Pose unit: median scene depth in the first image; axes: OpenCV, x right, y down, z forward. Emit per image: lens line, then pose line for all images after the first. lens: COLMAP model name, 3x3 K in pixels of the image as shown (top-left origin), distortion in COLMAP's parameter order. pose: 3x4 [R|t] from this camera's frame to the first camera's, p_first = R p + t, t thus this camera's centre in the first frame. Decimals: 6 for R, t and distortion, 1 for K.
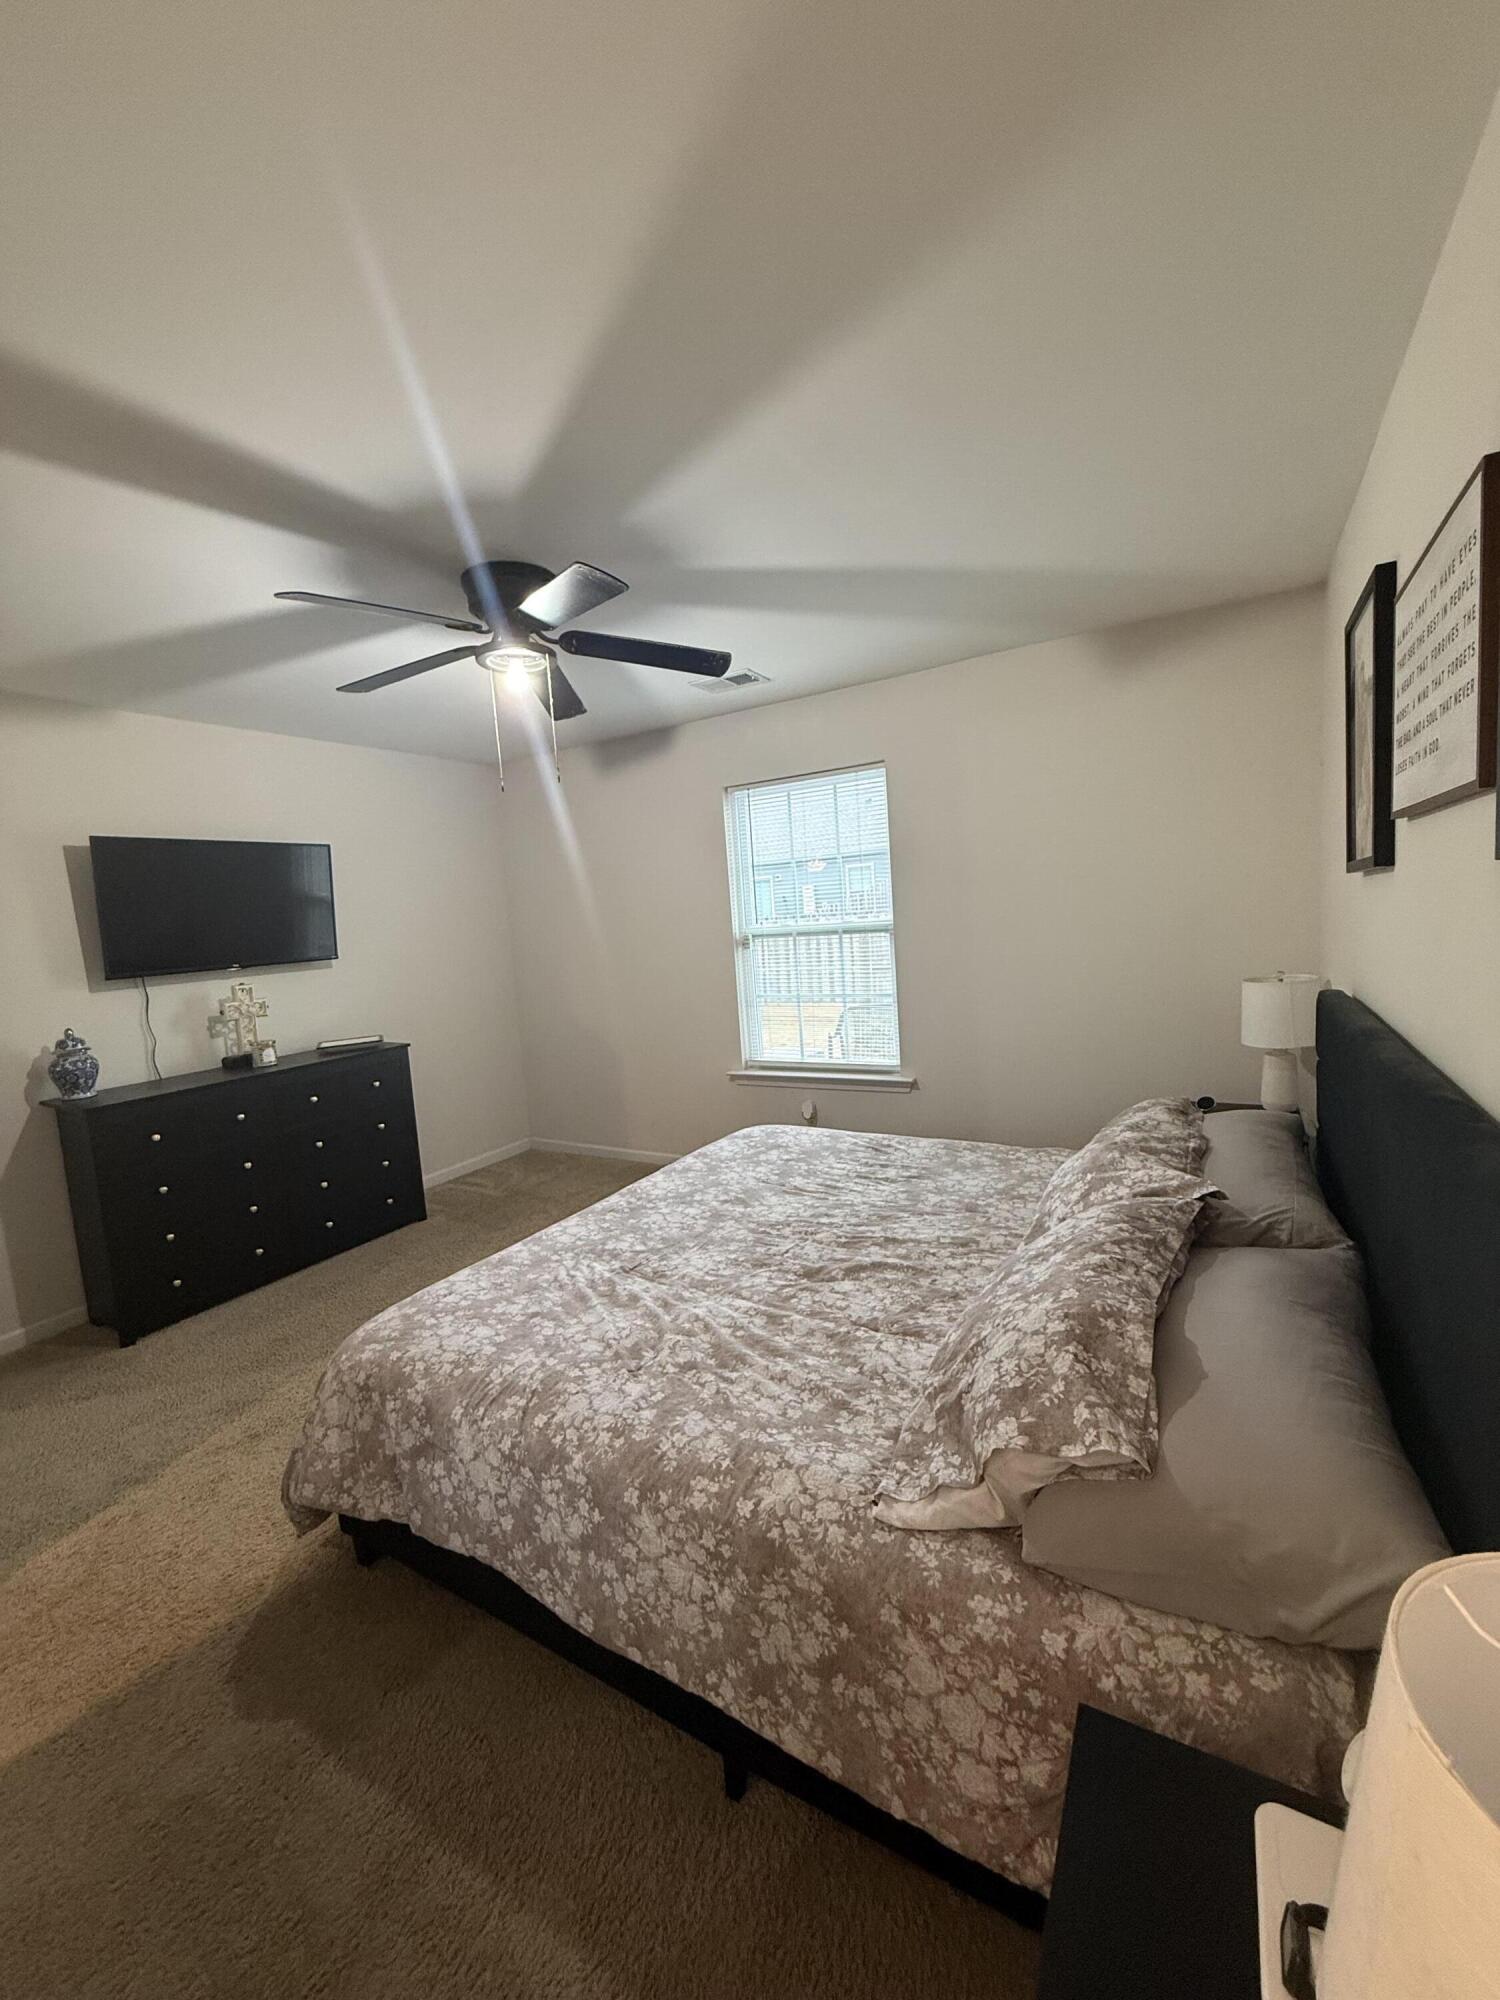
lens RADIAL K [[792.7, 0, 755.2], [0, 792.7, 991.3], [0, 0, 1]] dist [-0.009973, 0.000205]
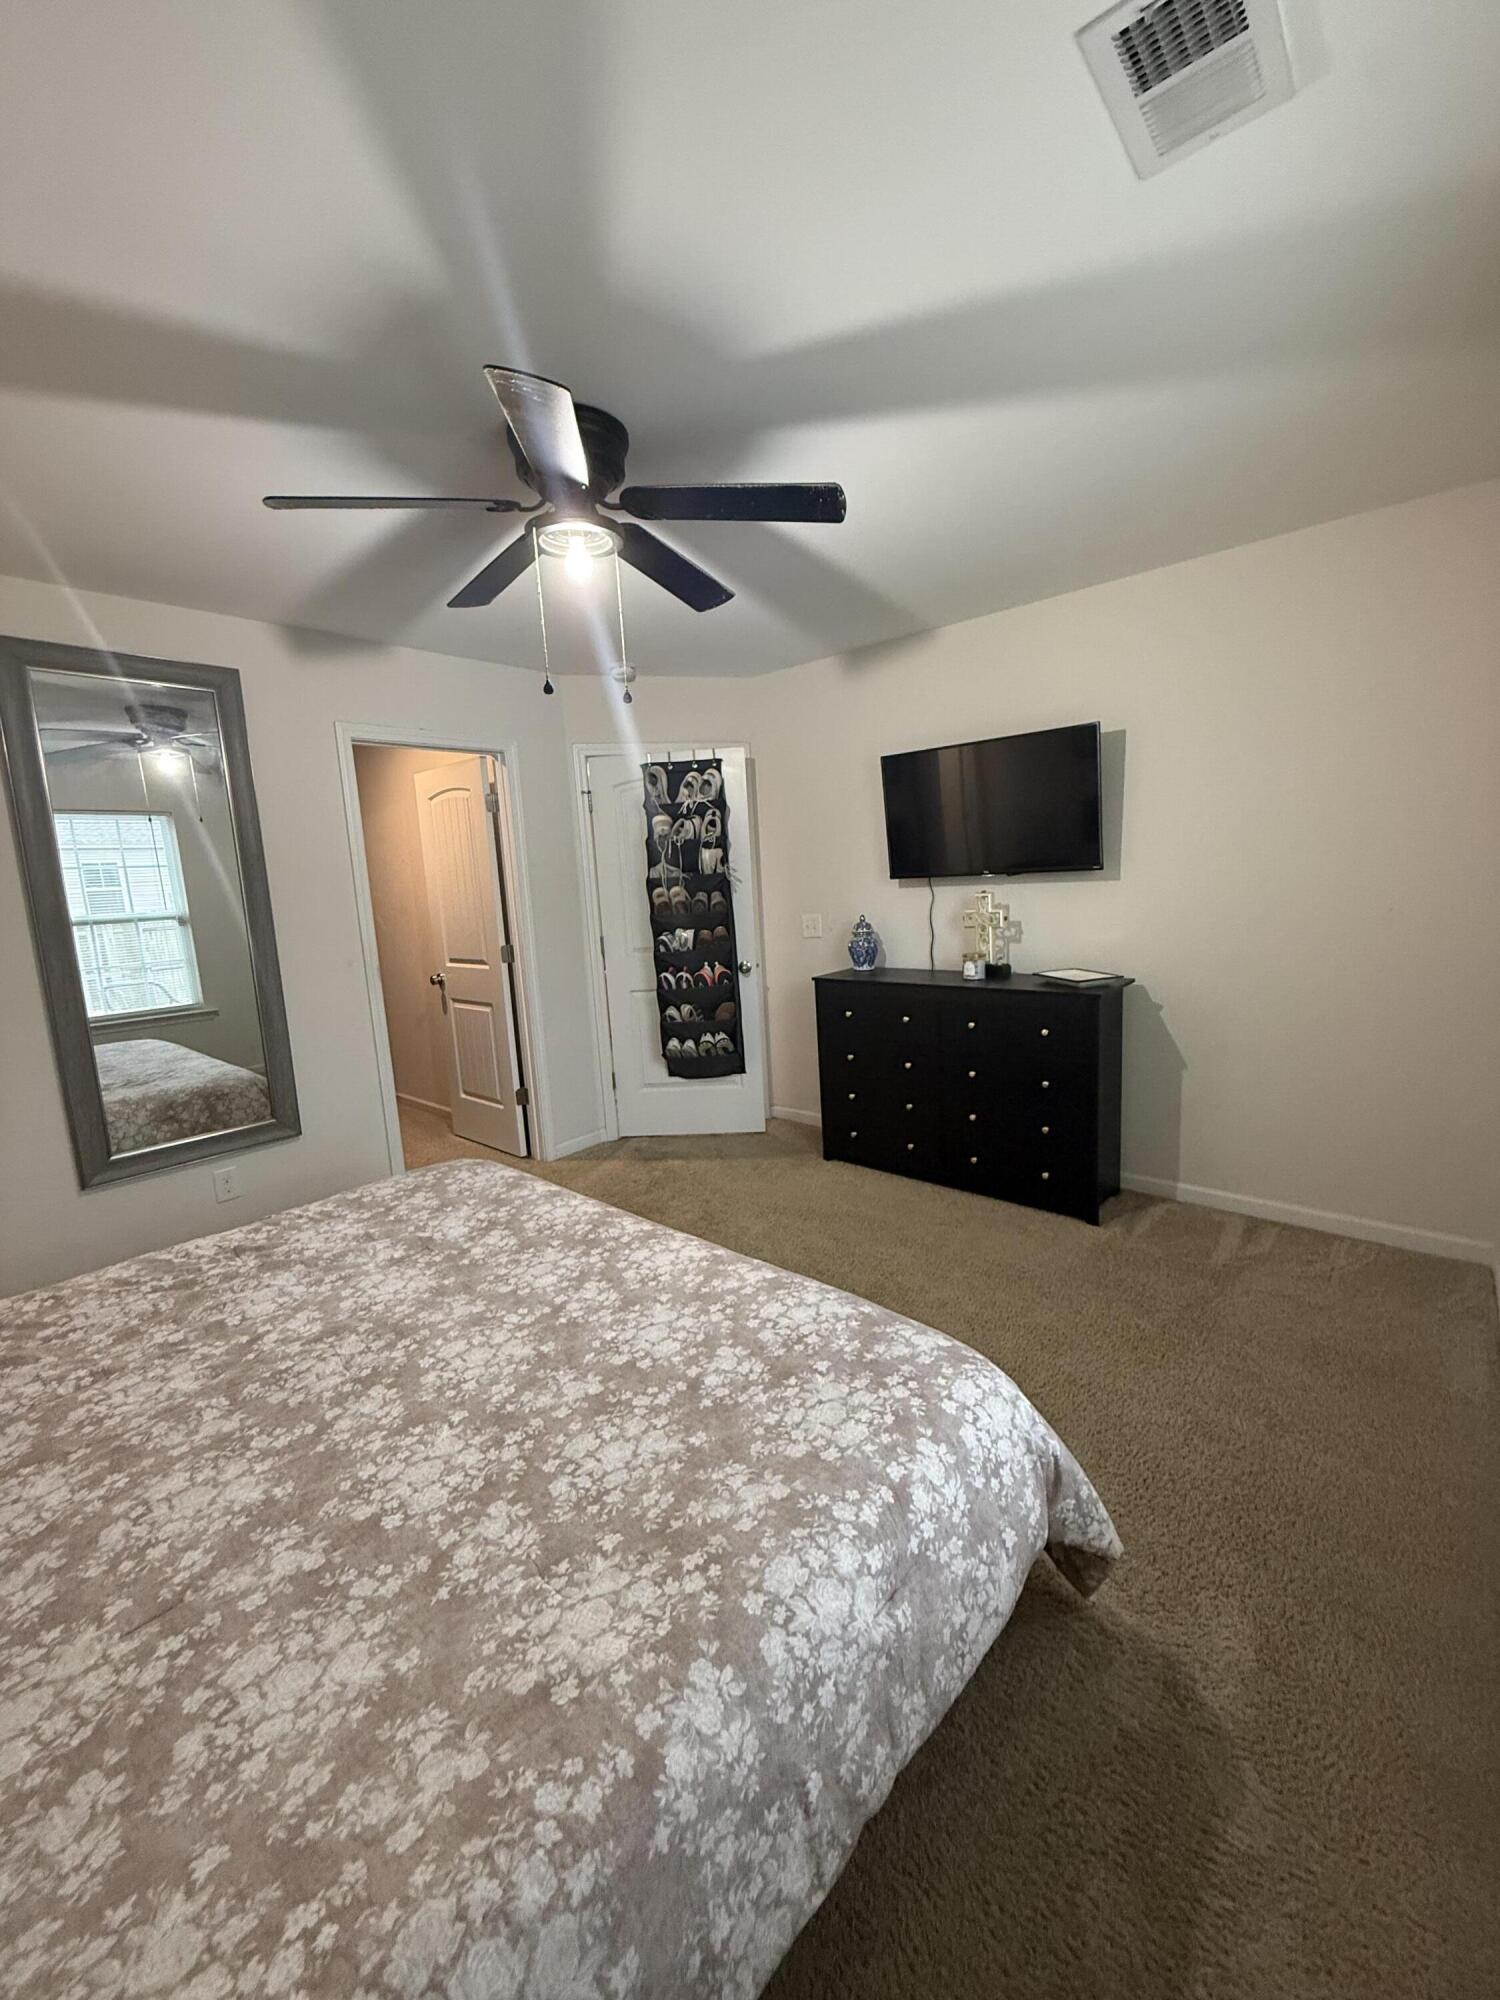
lens RADIAL K [[792.7, 0, 760.7], [0, 792.7, 1004.2], [0, 0, 1]] dist [-0.009973, 0.000205]
pose [[-0.173656, 0.239732, -0.955182, 0.434596], [-0.037285, 0.967622, 0.249633, -0.131290], [0.984100, 0.078964, -0.159095, 1.080036]]
